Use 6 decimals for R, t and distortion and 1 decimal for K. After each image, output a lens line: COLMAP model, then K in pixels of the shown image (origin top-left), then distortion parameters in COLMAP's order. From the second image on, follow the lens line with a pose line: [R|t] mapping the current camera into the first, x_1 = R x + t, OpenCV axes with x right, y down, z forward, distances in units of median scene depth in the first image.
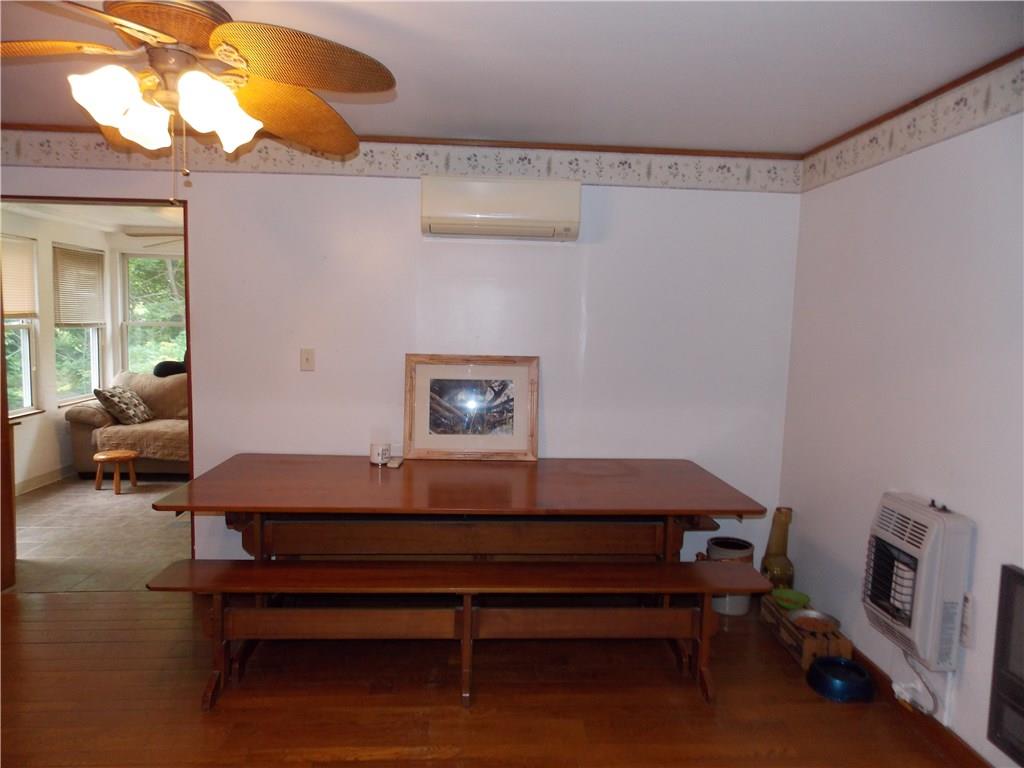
lens RADIAL K [[678.8, 0, 510.1], [0, 678.8, 383.0], [0, 0, 1]] dist [0.025701, -0.000869]
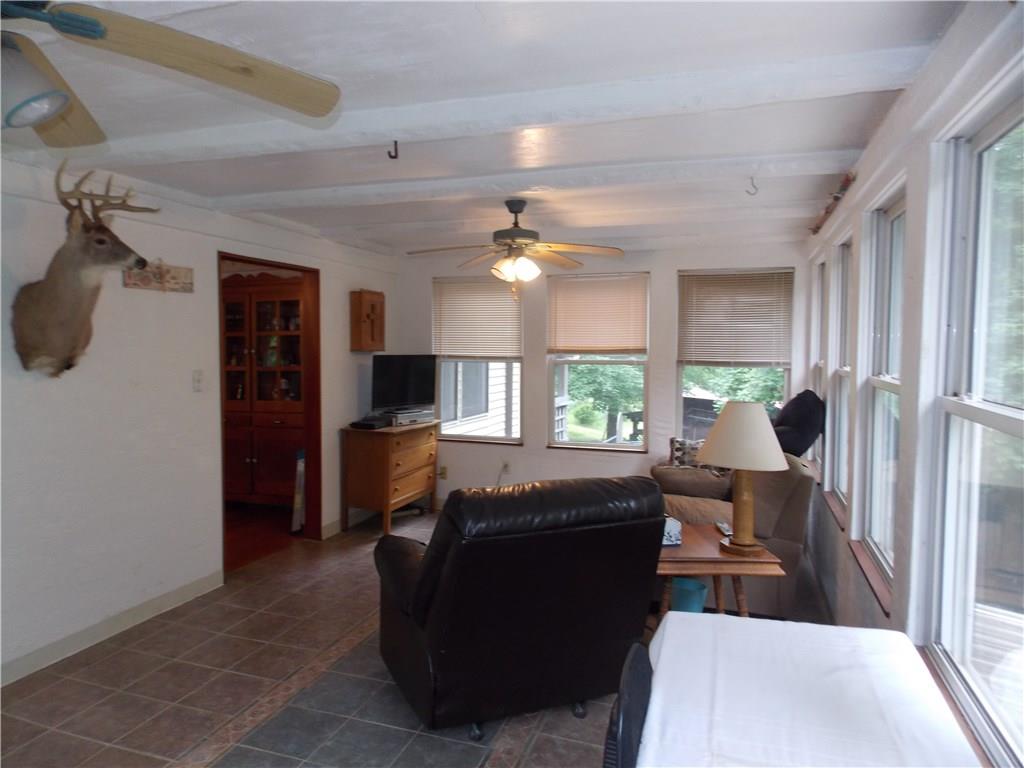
lens RADIAL K [[678.8, 0, 510.6], [0, 678.8, 376.8], [0, 0, 1]] dist [0.025701, -0.000869]
pose [[-0.380806, 0.023357, -0.924360, 0.239439], [-0.104850, 0.992142, 0.068264, -0.100381], [0.918691, 0.122914, -0.375365, 1.102459]]
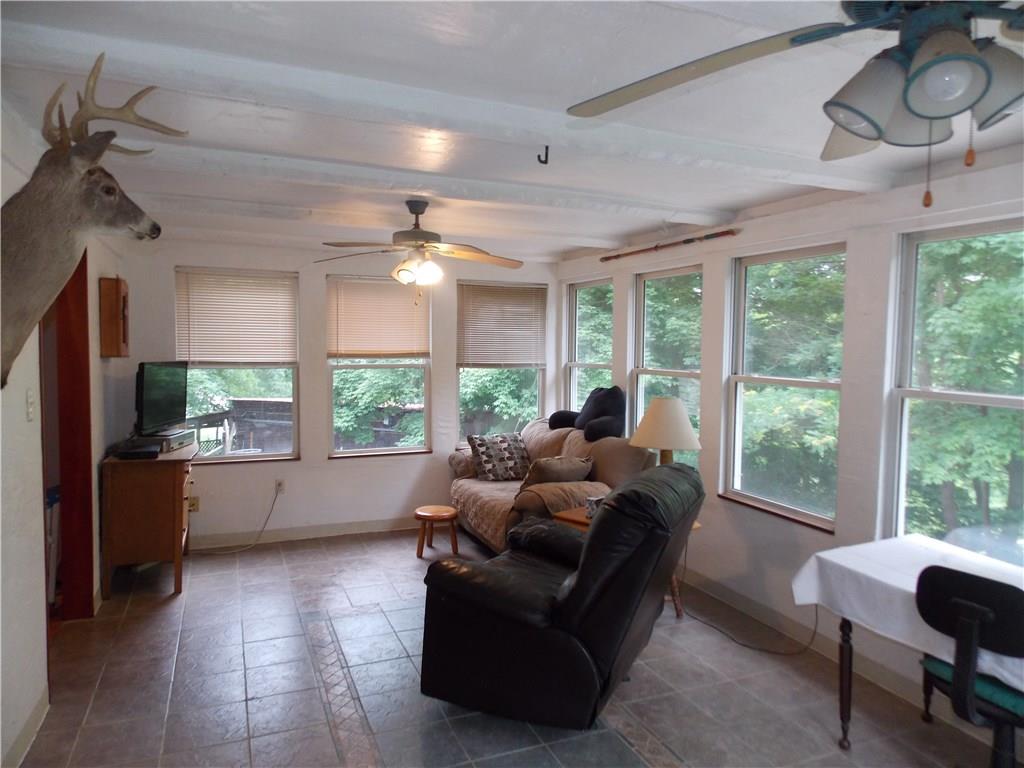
lens RADIAL K [[678.8, 0, 511.3], [0, 678.8, 381.0], [0, 0, 1]] dist [0.025701, -0.000869]
pose [[0.324187, 0.031249, -0.945477, 0.259092], [-0.095349, 0.995444, 0.000207, -0.067278], [0.941176, 0.090083, 0.325689, 0.738997]]
